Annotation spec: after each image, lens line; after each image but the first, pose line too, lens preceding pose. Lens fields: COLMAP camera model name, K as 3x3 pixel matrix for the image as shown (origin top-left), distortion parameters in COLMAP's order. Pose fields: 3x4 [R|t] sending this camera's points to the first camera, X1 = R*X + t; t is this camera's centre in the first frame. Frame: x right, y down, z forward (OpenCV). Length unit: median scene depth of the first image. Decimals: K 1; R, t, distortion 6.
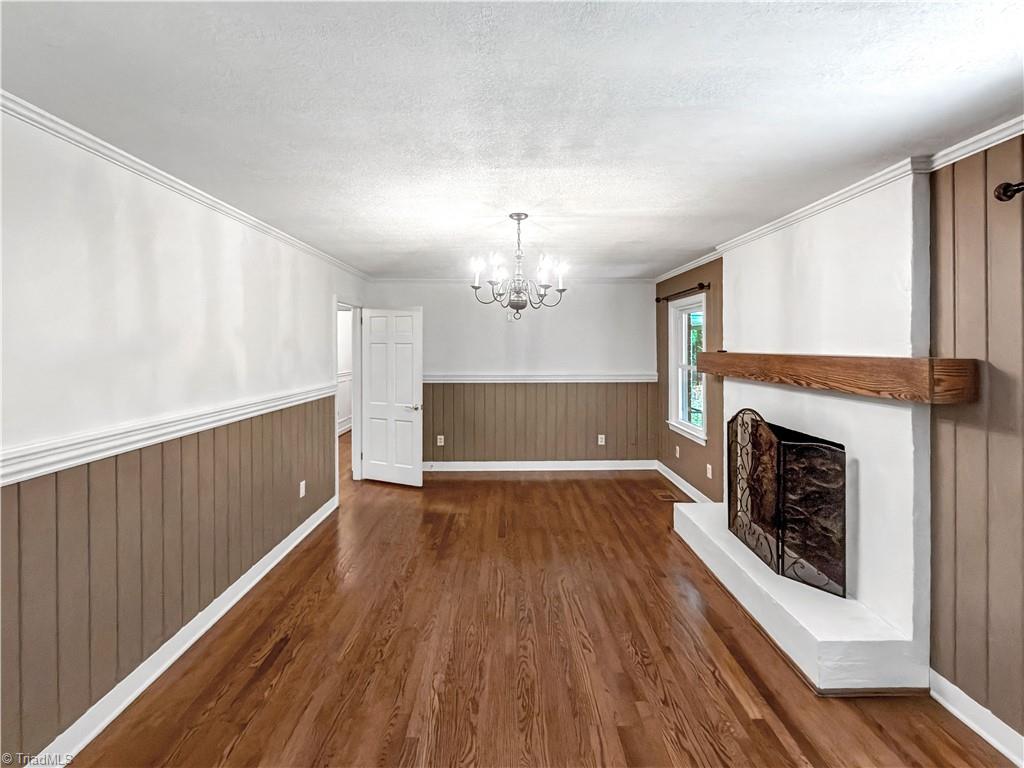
lens RADIAL K [[449.4, 0, 514.4], [0, 449.4, 342.1], [0, 0, 1]] dist [-0.000868, -0.000054]
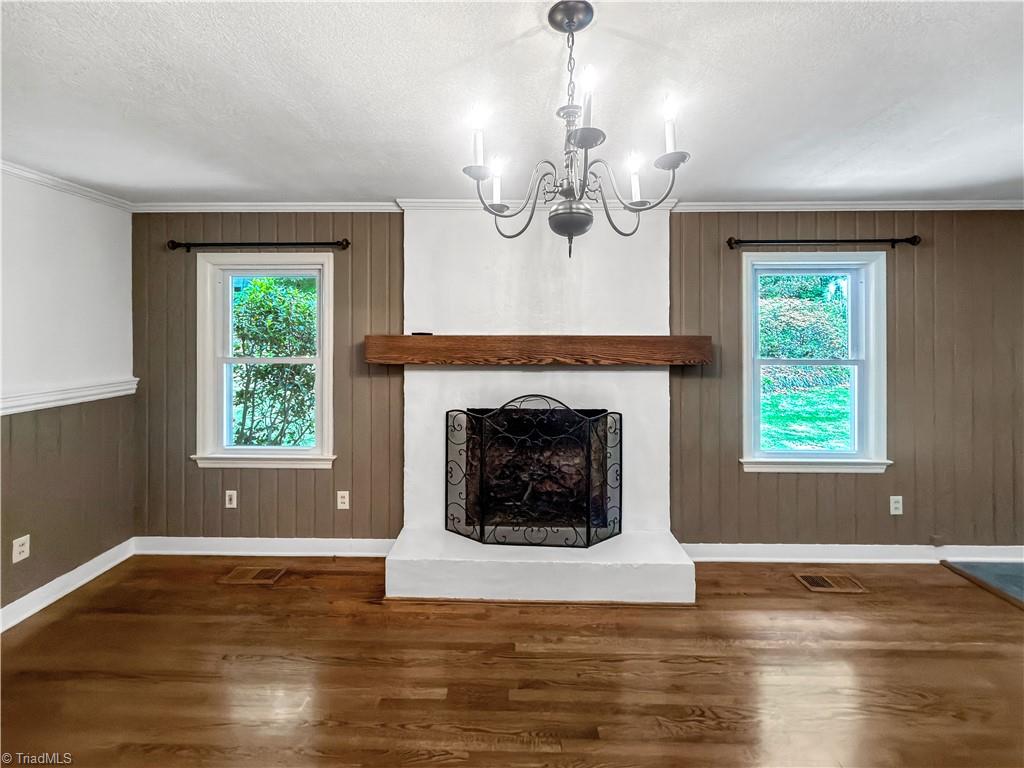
lens RADIAL K [[448.1, 0, 510.7], [0, 448.1, 331.8], [0, 0, 1]] dist [-0.000281, -0.000053]
pose [[0.041841, 0.004951, 0.999112, -0.391304], [-0.009909, 0.999941, -0.004540, 0.022835], [-0.999075, -0.009711, 0.041887, 0.988773]]
